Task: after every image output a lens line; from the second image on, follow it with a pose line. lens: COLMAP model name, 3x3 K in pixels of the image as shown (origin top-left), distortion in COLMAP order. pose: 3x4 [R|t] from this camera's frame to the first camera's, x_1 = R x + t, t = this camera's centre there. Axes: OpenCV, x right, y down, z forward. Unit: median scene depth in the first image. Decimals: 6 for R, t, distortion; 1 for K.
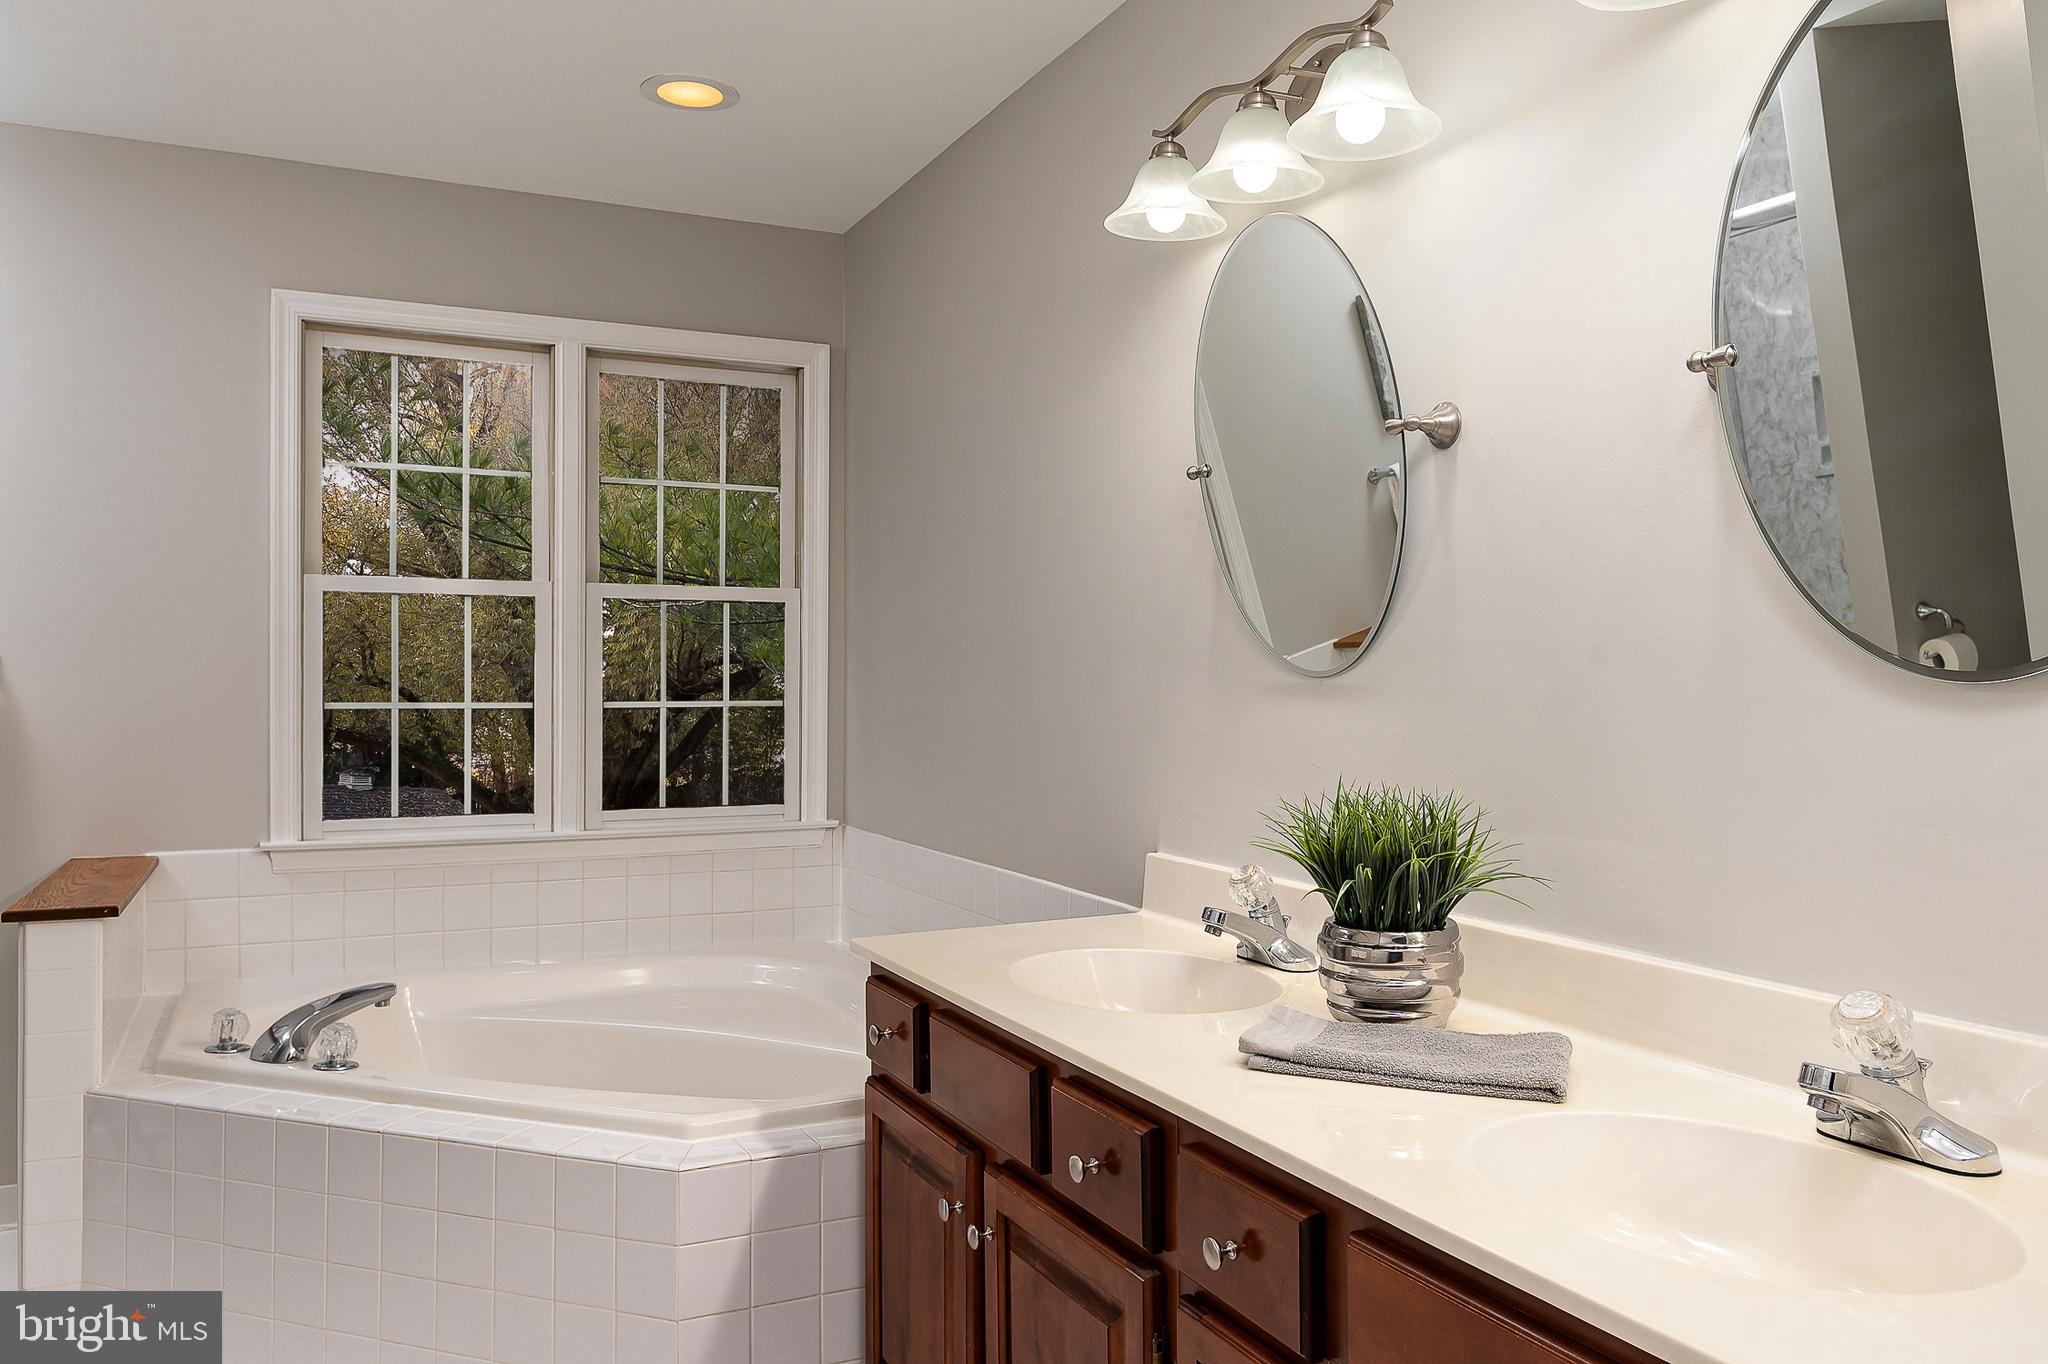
lens RADIAL K [[1528.1, 0, 1017.2], [0, 1528.1, 700.3], [0, 0, 1]] dist [0.021916, -0.004720]
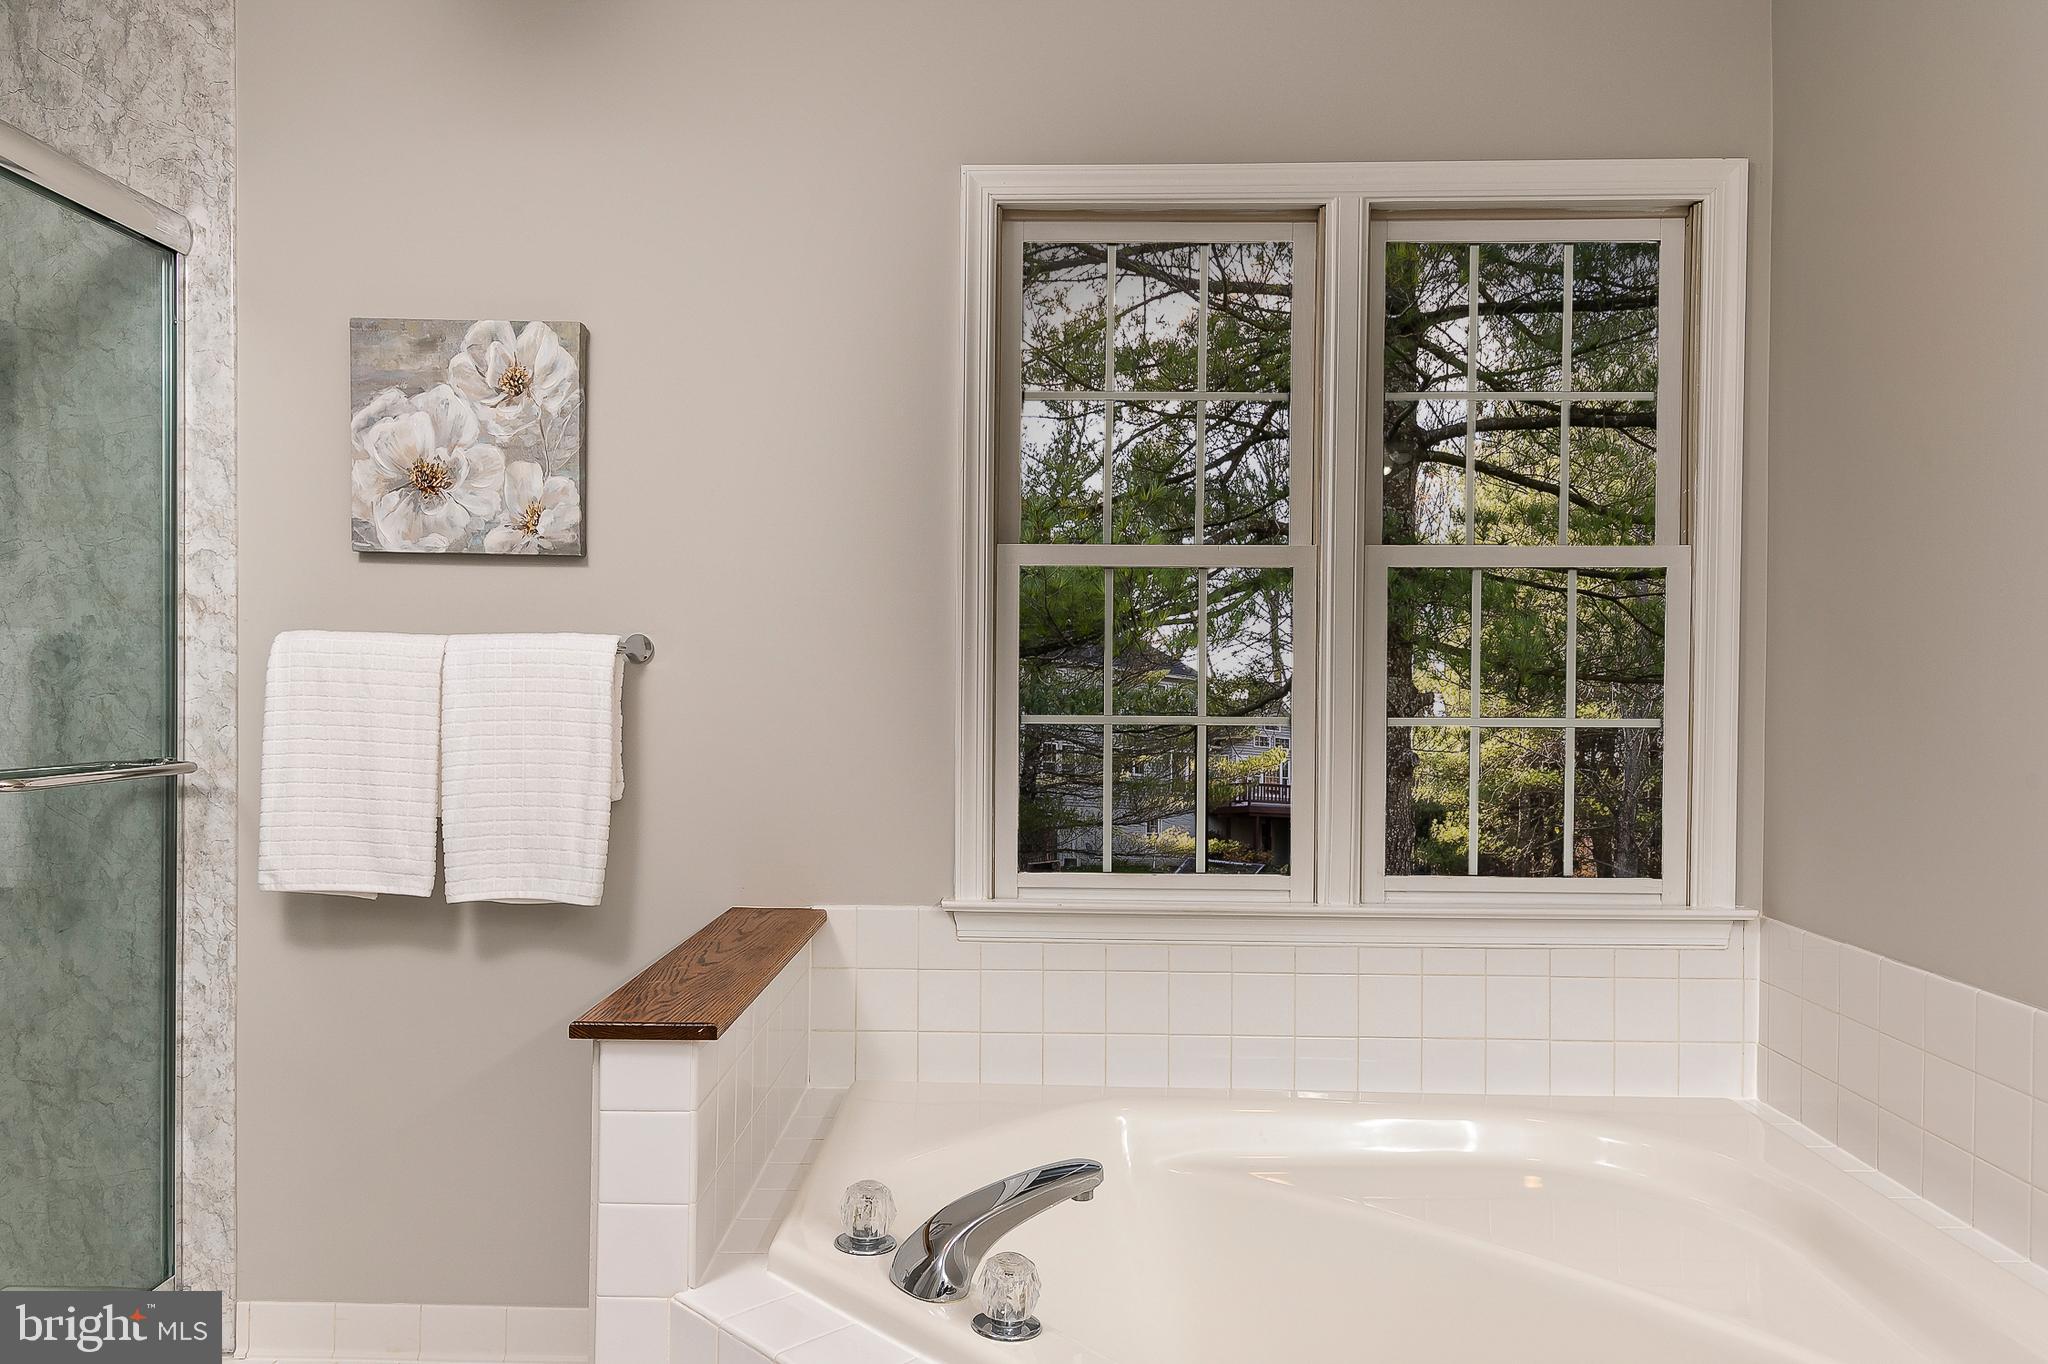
lens RADIAL K [[1464.3, 0, 1018.7], [0, 1464.3, 681.1], [0, 0, 1]] dist [0.033012, 0.003123]
pose [[0.898185, 0.001142, -0.439617, -0.140613], [-0.008388, 0.999859, -0.014541, -0.005010], [0.439539, 0.016748, 0.898068, 0.363298]]
